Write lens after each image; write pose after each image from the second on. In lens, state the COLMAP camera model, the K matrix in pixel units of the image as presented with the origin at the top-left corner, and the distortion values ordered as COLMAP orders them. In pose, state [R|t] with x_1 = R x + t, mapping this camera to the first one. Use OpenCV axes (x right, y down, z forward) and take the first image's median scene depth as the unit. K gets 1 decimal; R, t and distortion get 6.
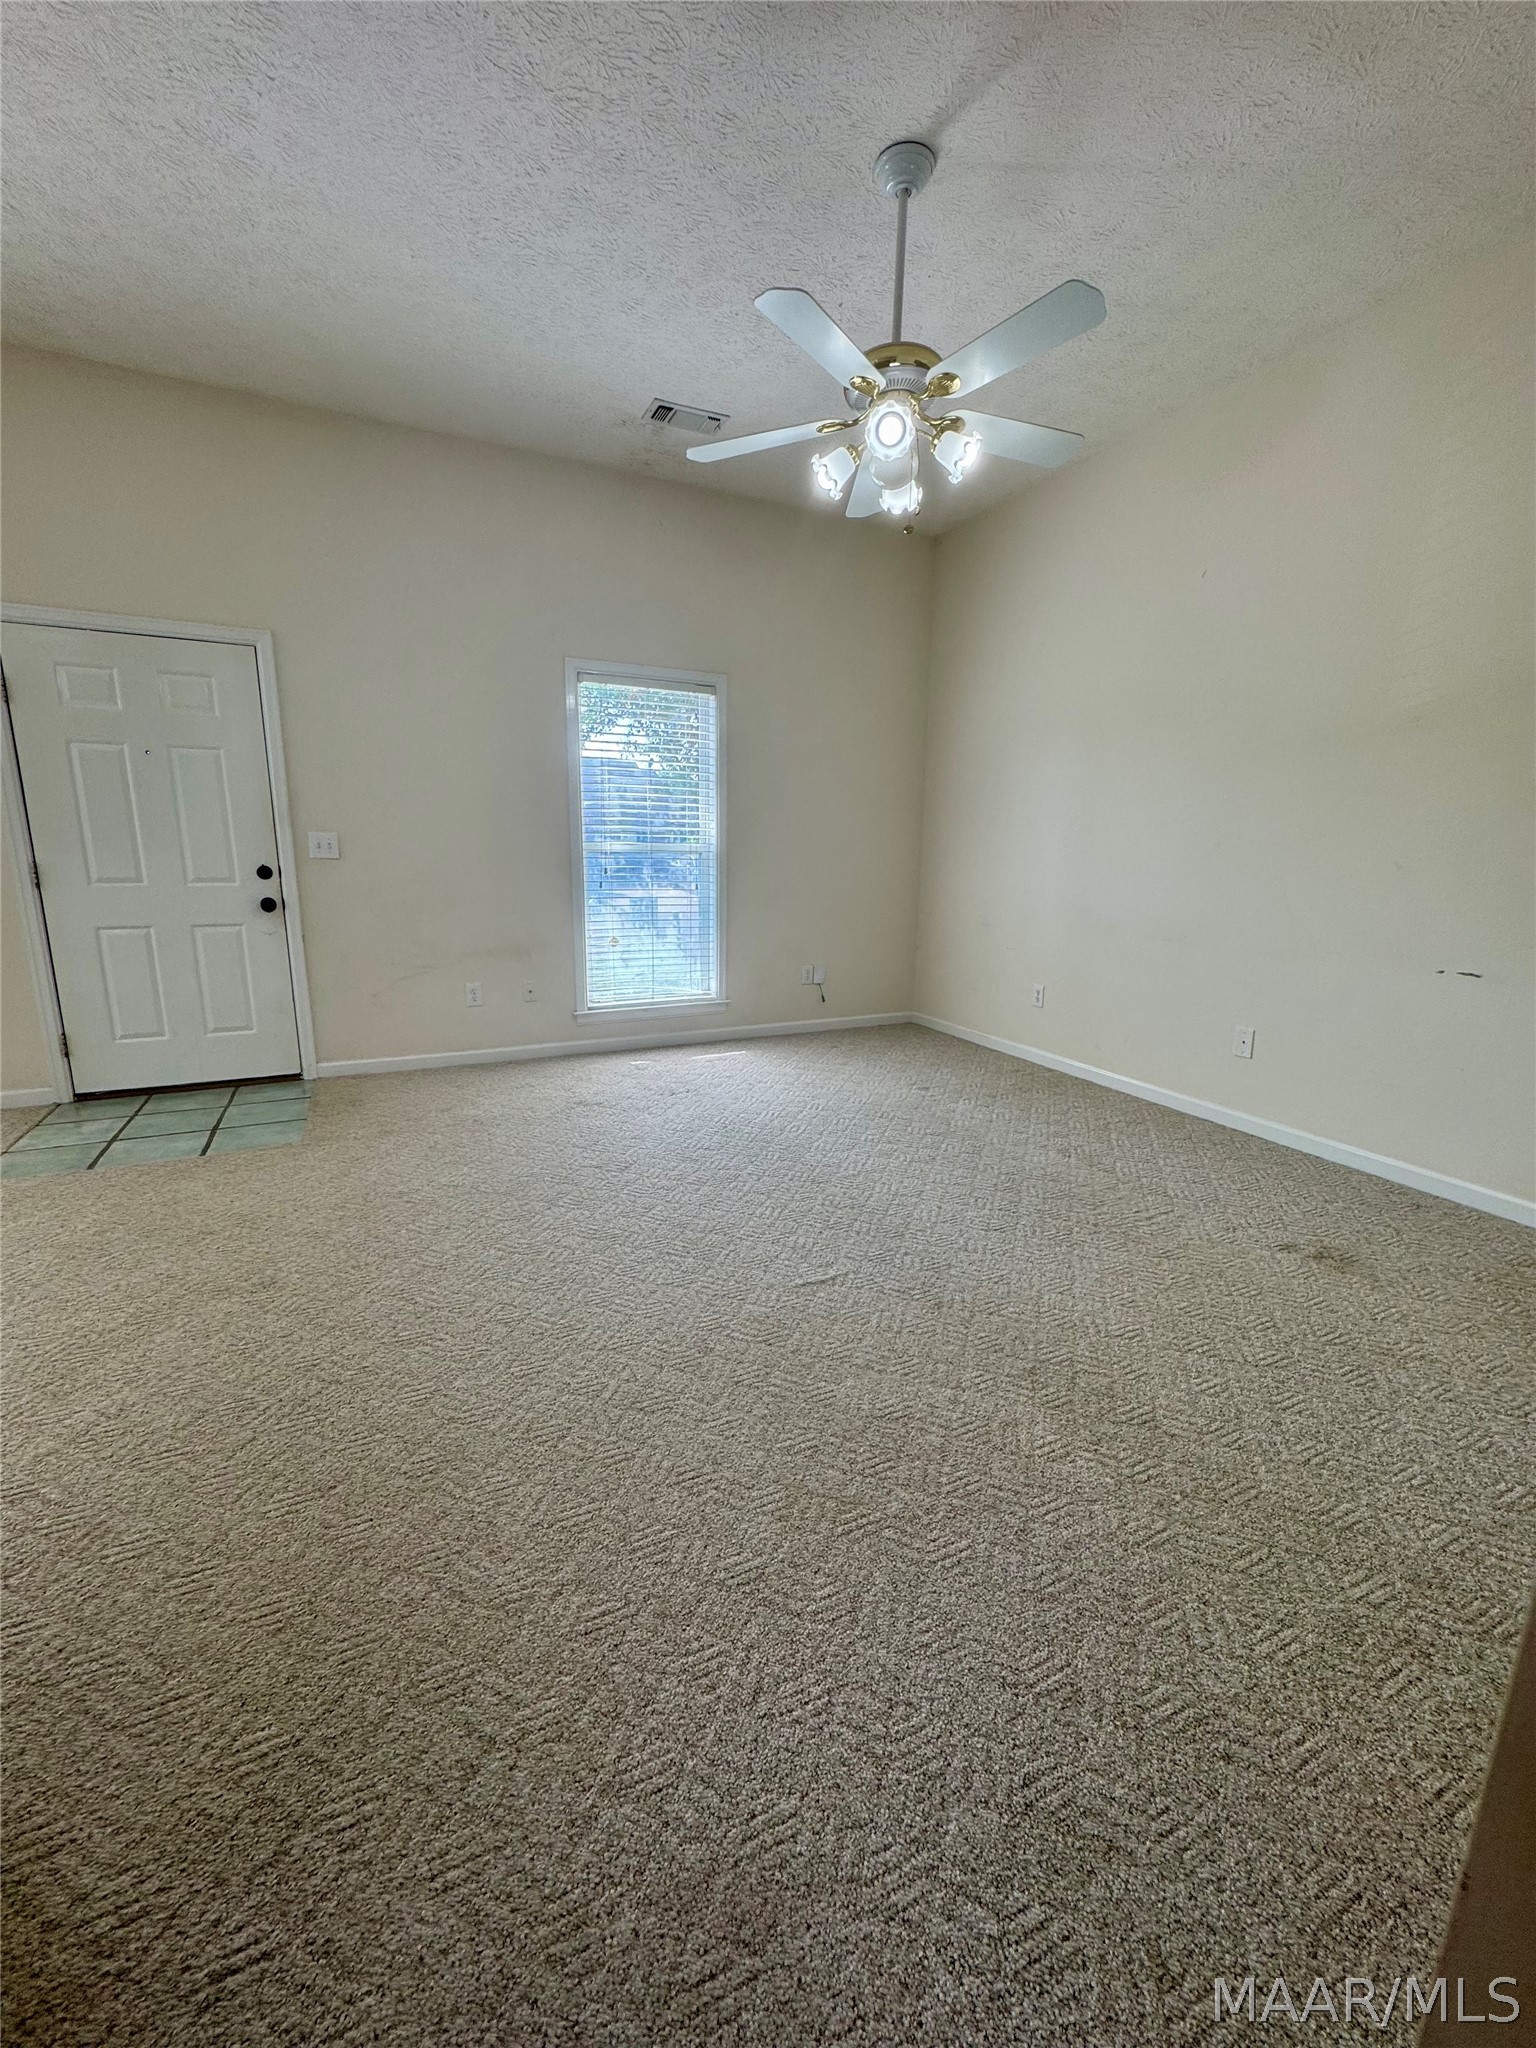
lens RADIAL K [[815.7, 0, 777.1], [0, 815.7, 1017.5], [0, 0, 1]] dist [-0.001136, 0.000341]
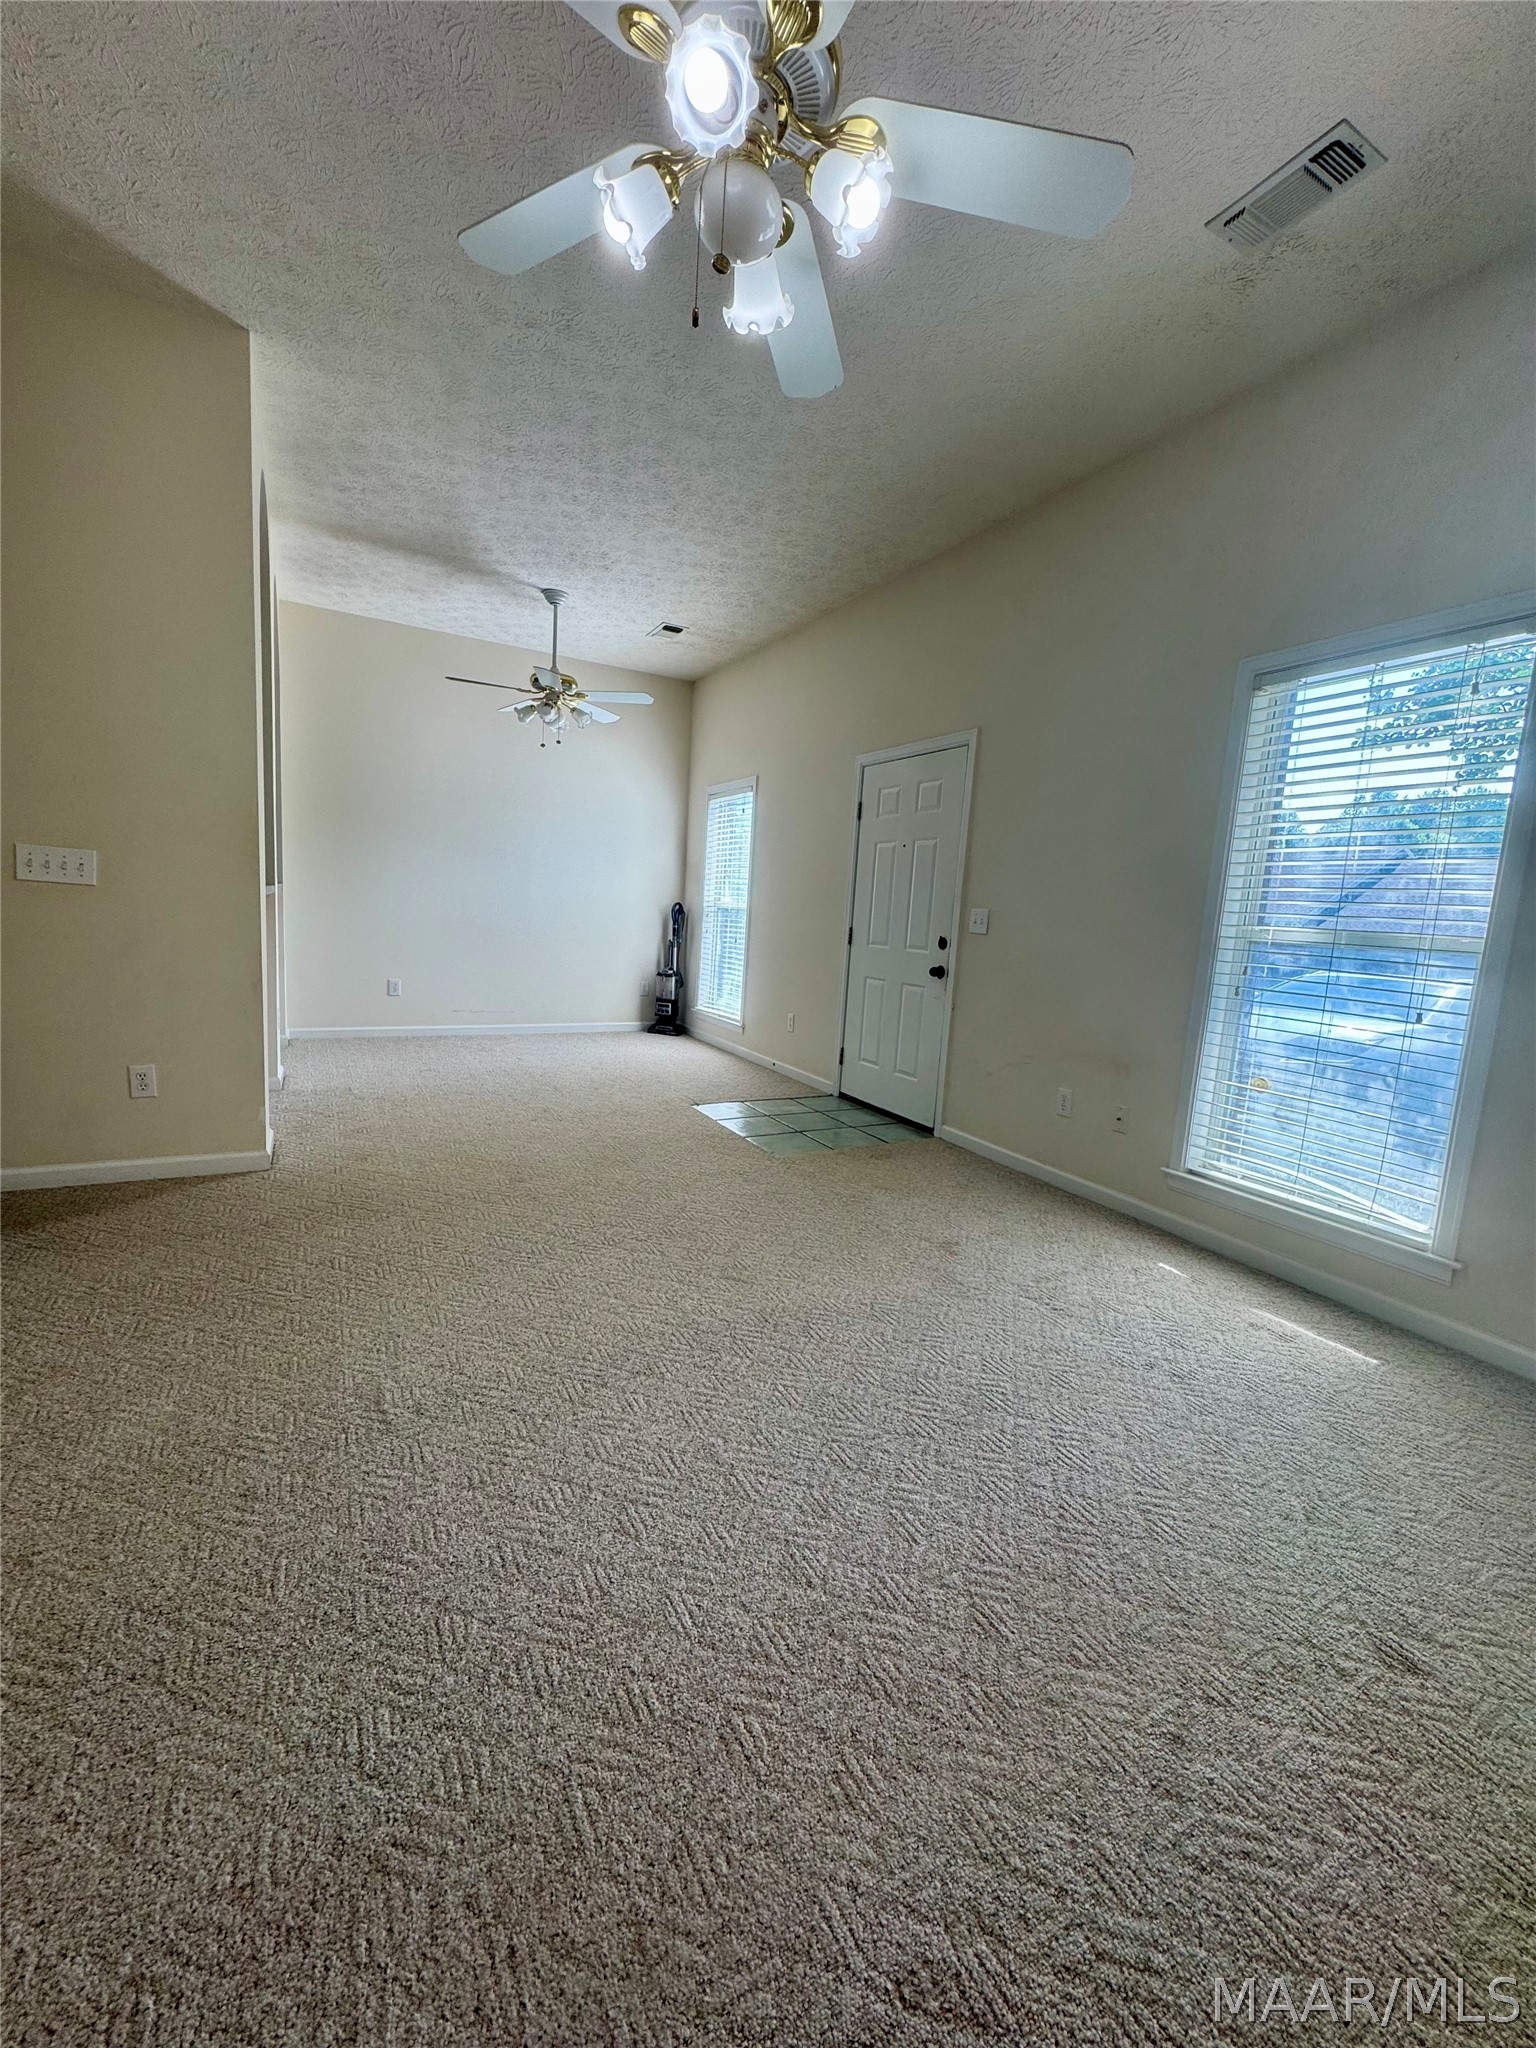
lens RADIAL K [[815.7, 0, 753.9], [0, 815.7, 1016.1], [0, 0, 1]] dist [-0.001136, 0.000341]
pose [[0.045276, 0.119766, -0.991769, 0.468797], [-0.260719, 0.959796, 0.104002, -0.128296], [0.964352, 0.253864, 0.074681, 0.677006]]
